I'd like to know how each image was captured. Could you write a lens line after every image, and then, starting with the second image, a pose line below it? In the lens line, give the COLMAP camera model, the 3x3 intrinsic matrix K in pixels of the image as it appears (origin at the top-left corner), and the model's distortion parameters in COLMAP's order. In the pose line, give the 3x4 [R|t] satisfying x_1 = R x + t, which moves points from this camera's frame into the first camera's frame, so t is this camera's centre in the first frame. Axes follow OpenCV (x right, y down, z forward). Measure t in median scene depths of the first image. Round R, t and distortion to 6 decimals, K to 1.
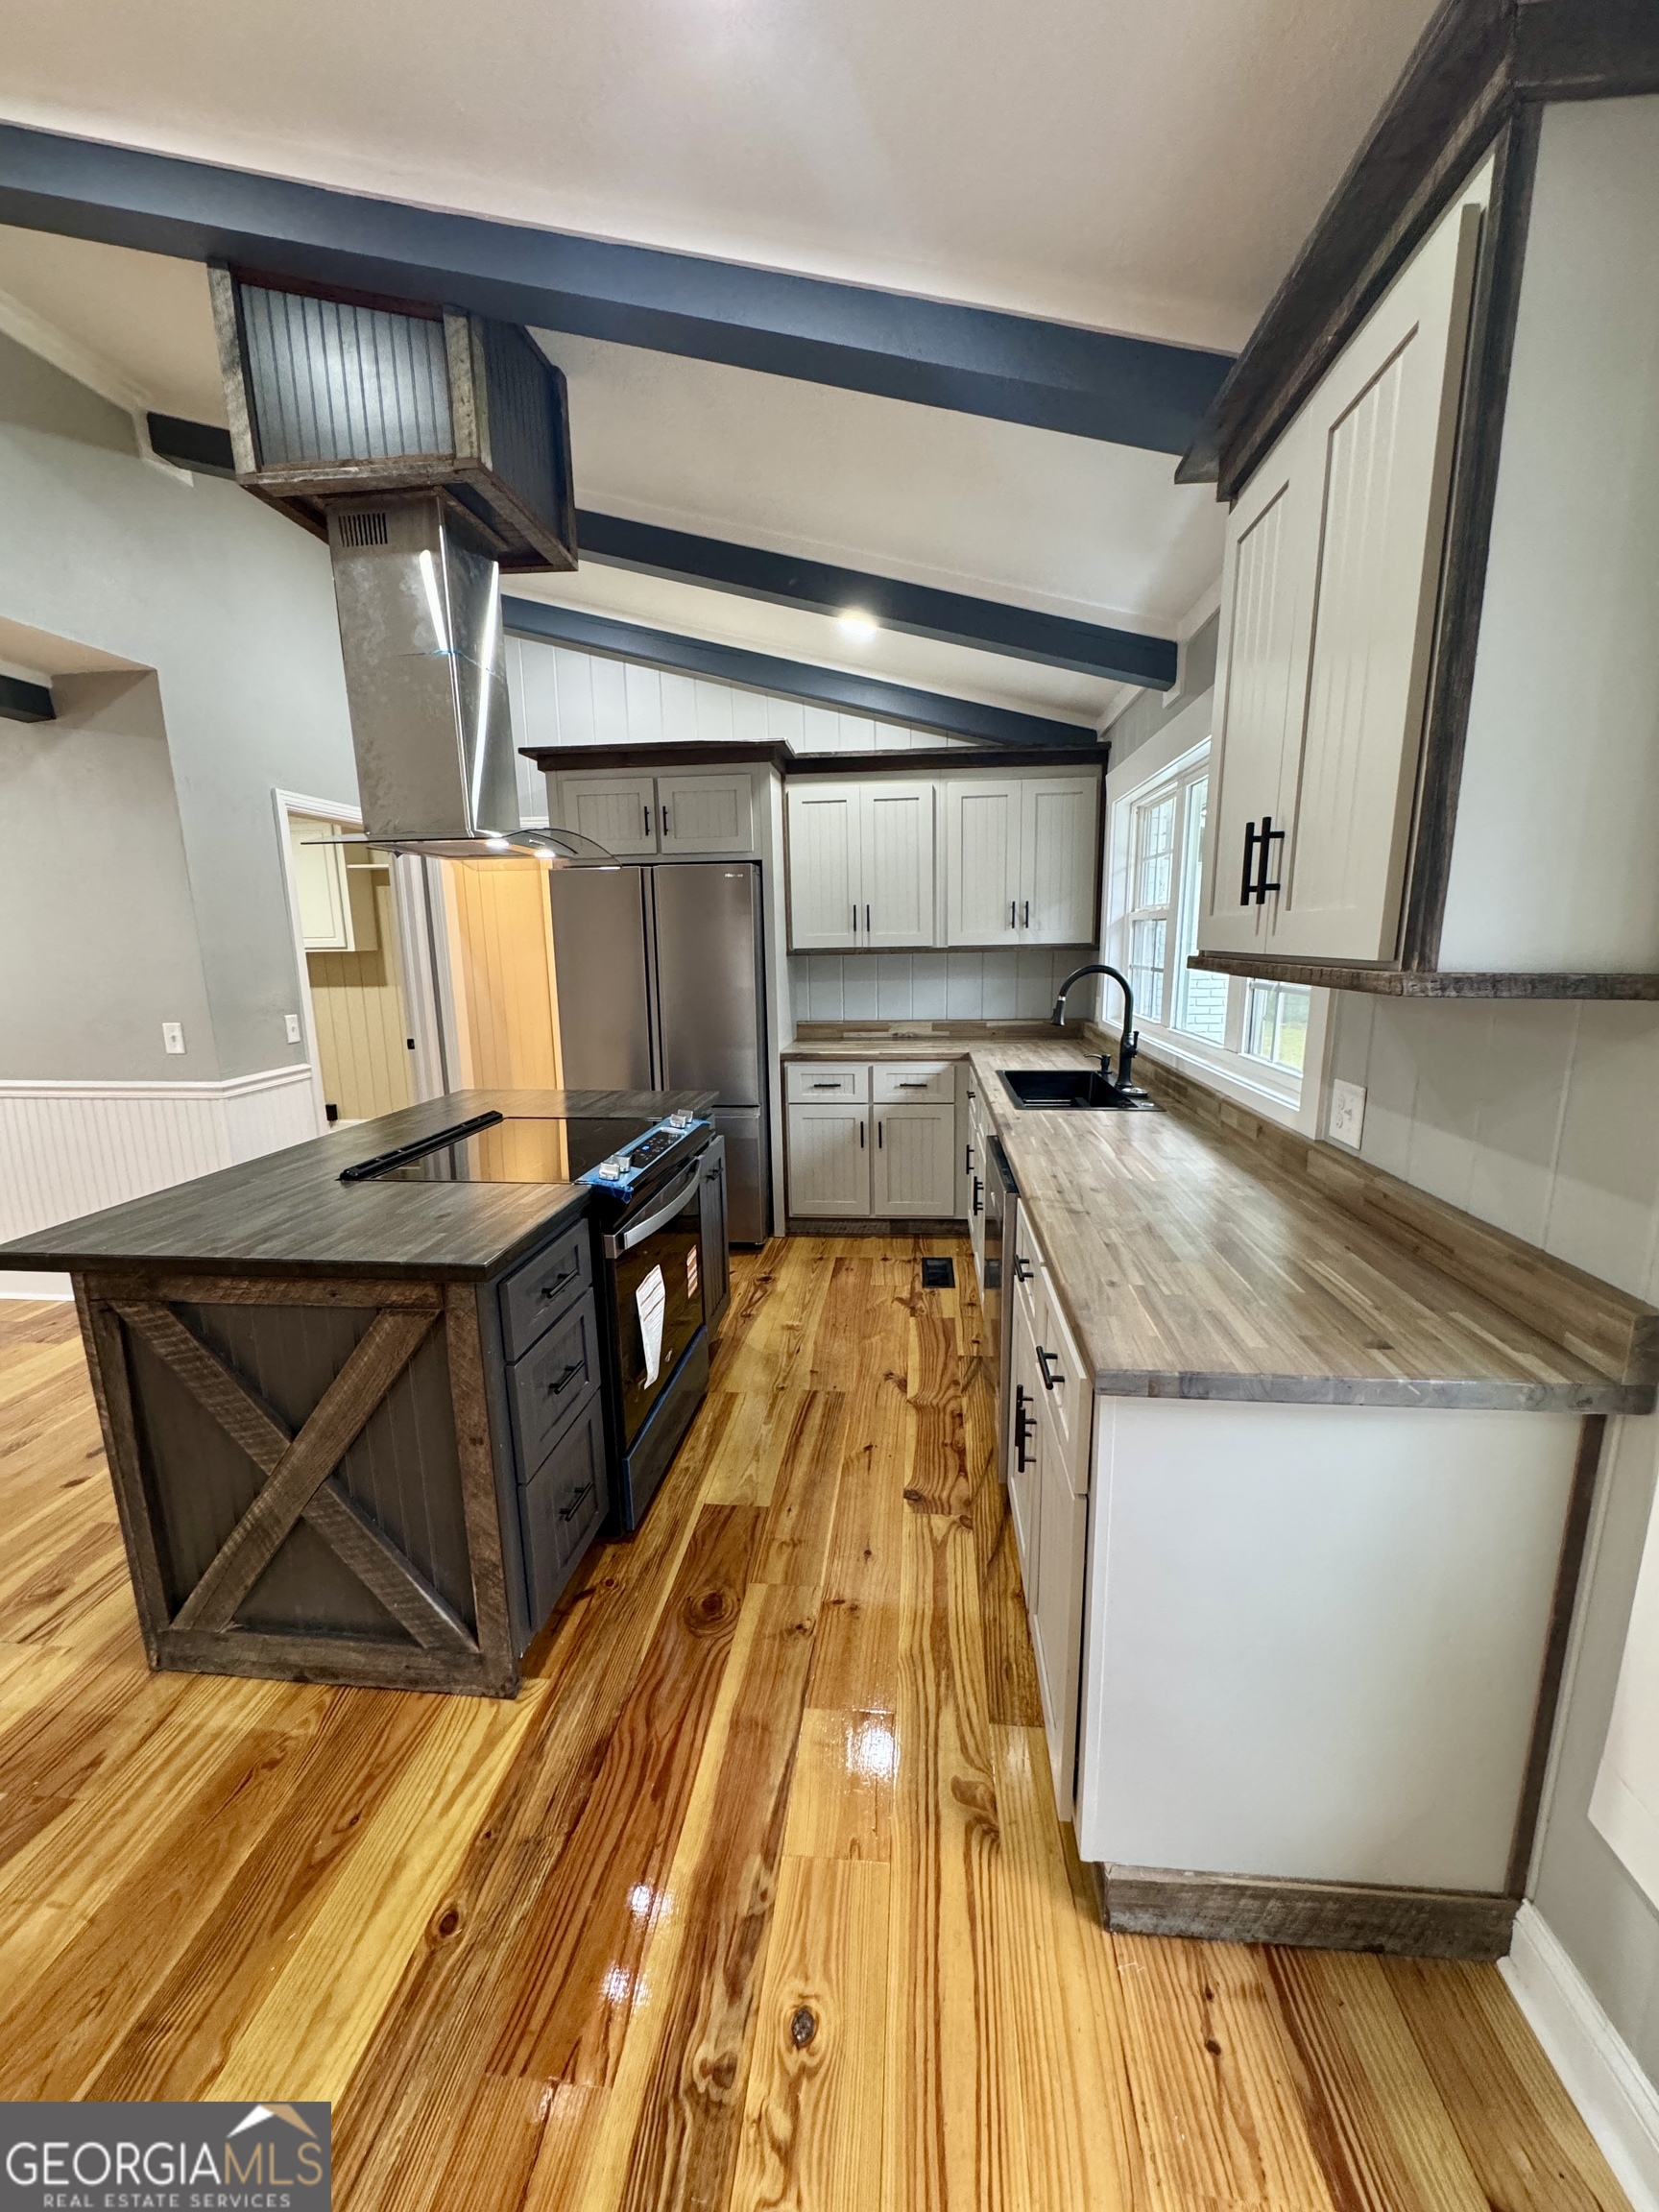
lens RADIAL K [[877.9, 0, 829.5], [0, 877.9, 1106.0], [0, 0, 1]] dist [-0.002621, 0.000395]
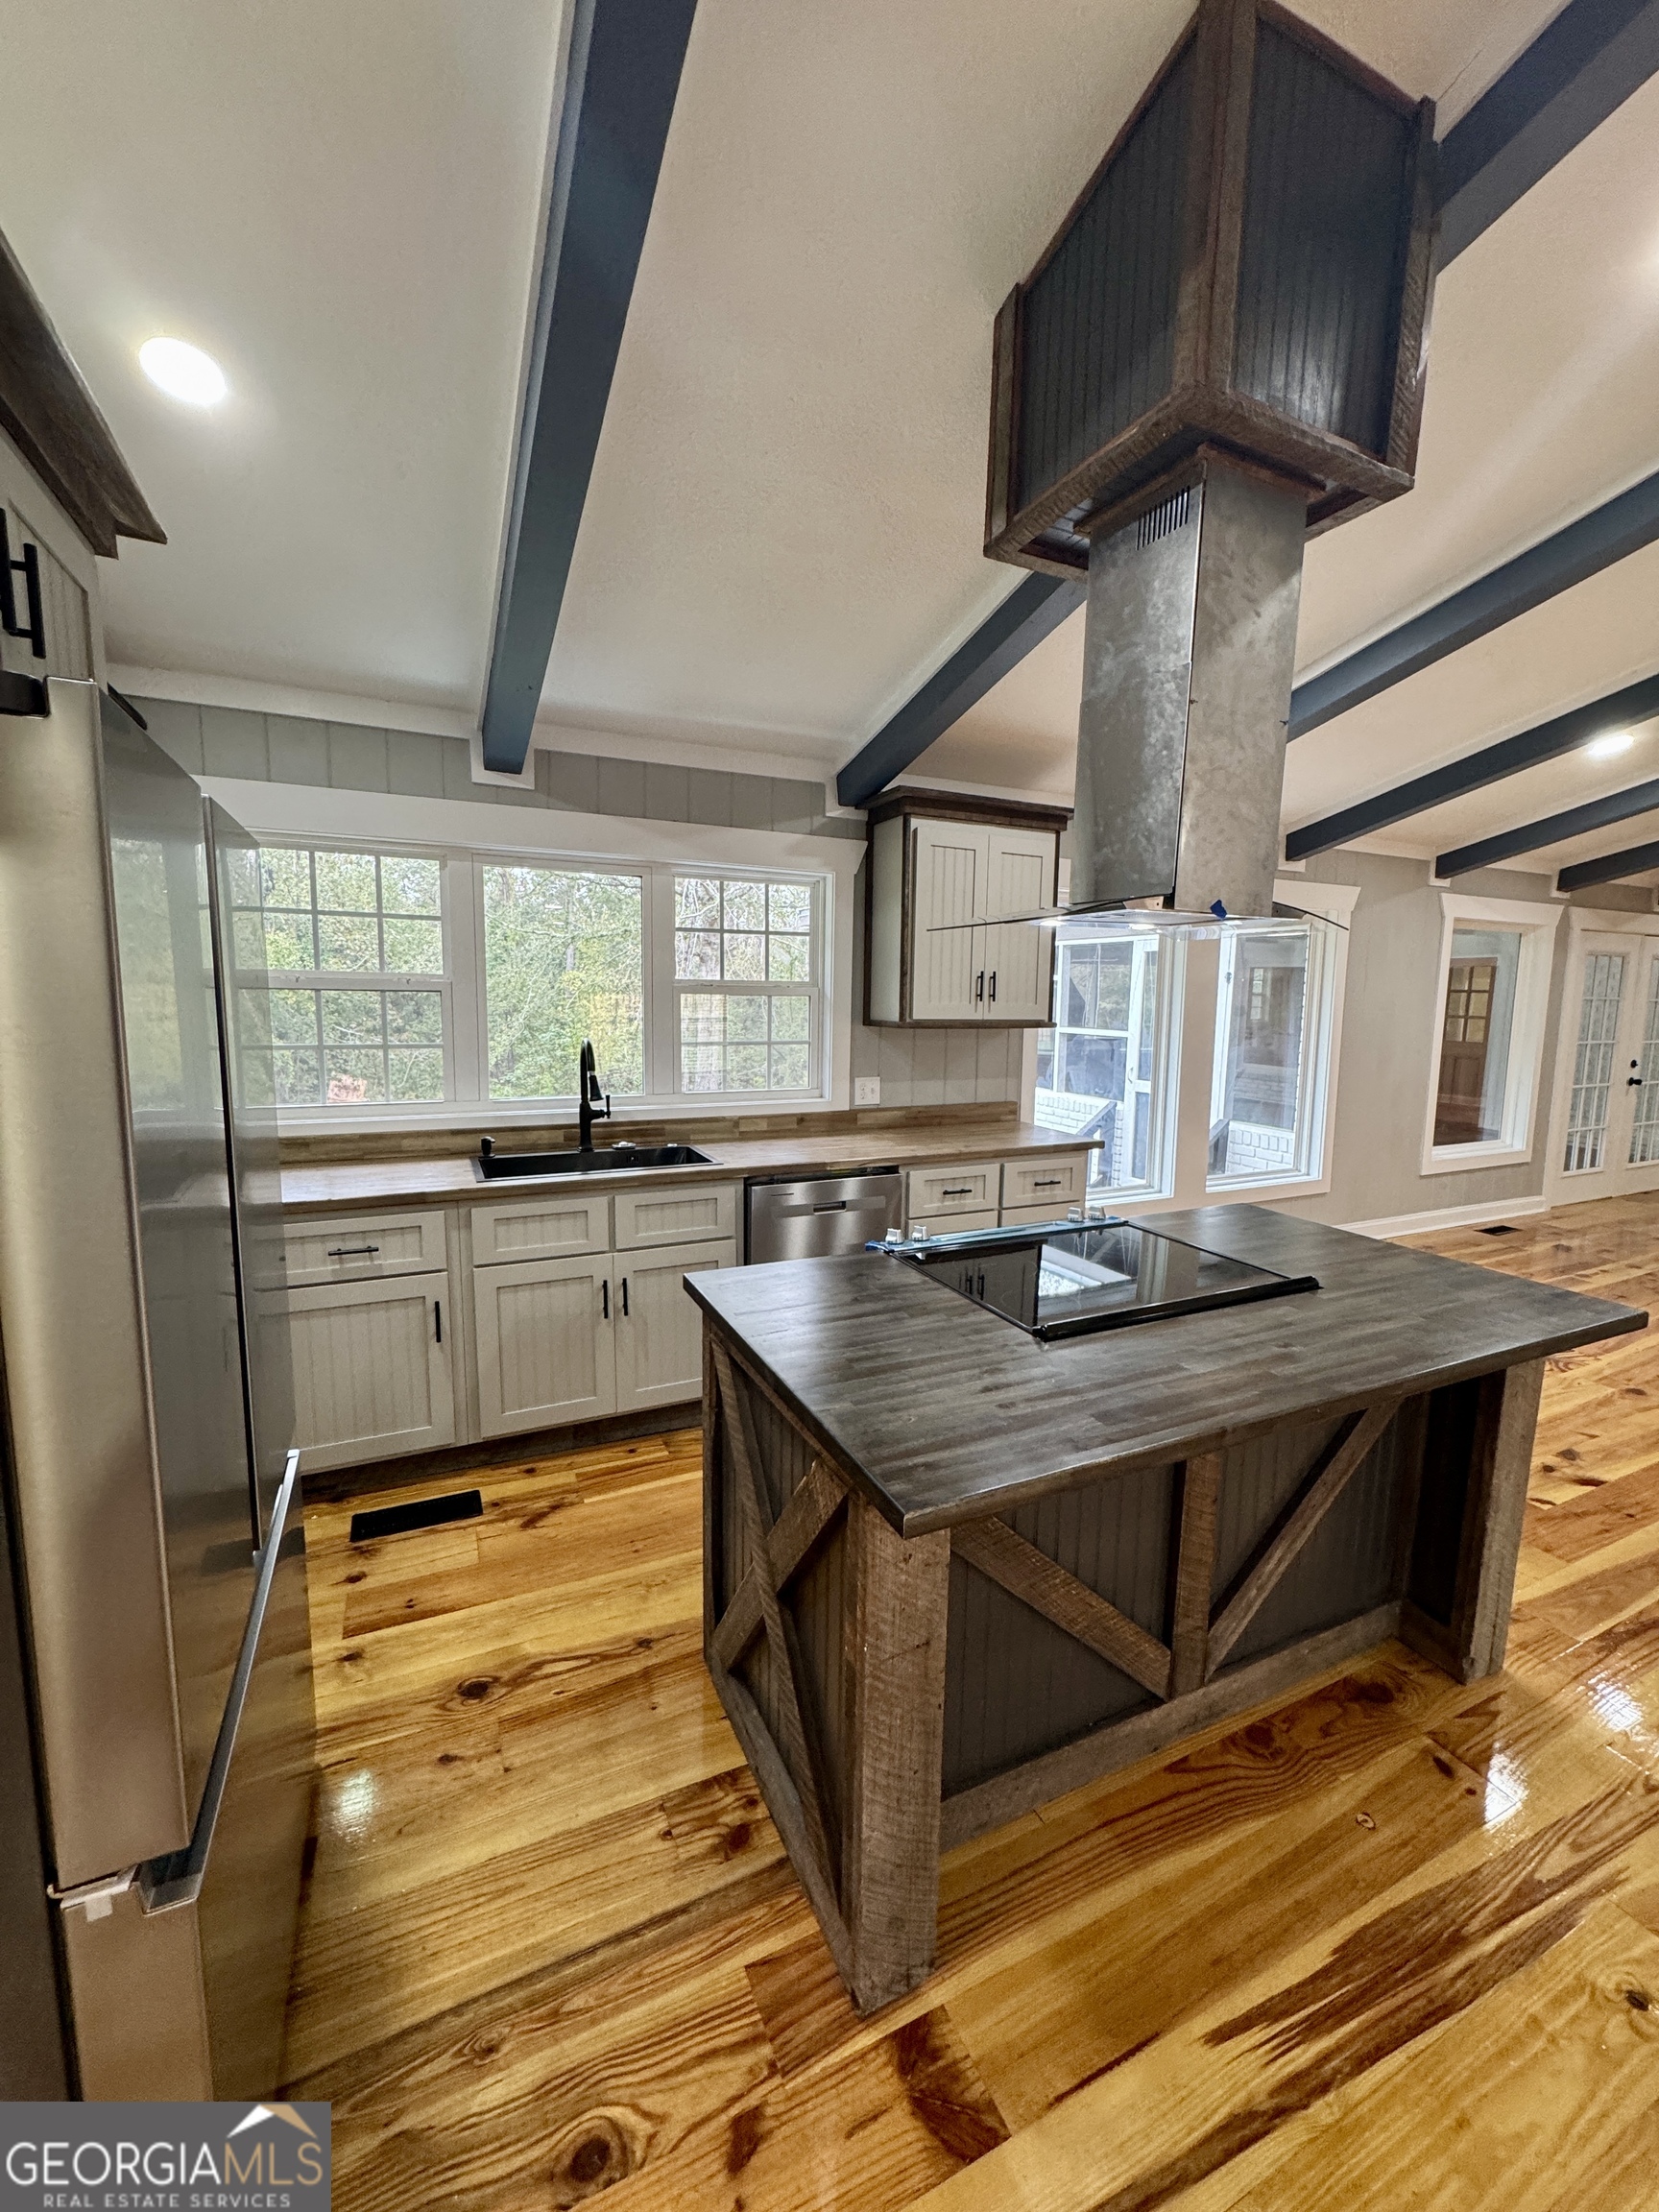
lens RADIAL K [[877.9, 0, 829.5], [0, 877.9, 1106.0], [0, 0, 1]] dist [-0.002621, 0.000395]
pose [[-0.522378, -0.094157, 0.847500, -0.612774], [0.162494, 0.964681, 0.207333, -0.208946], [-0.837088, 0.246020, -0.488628, 1.067357]]
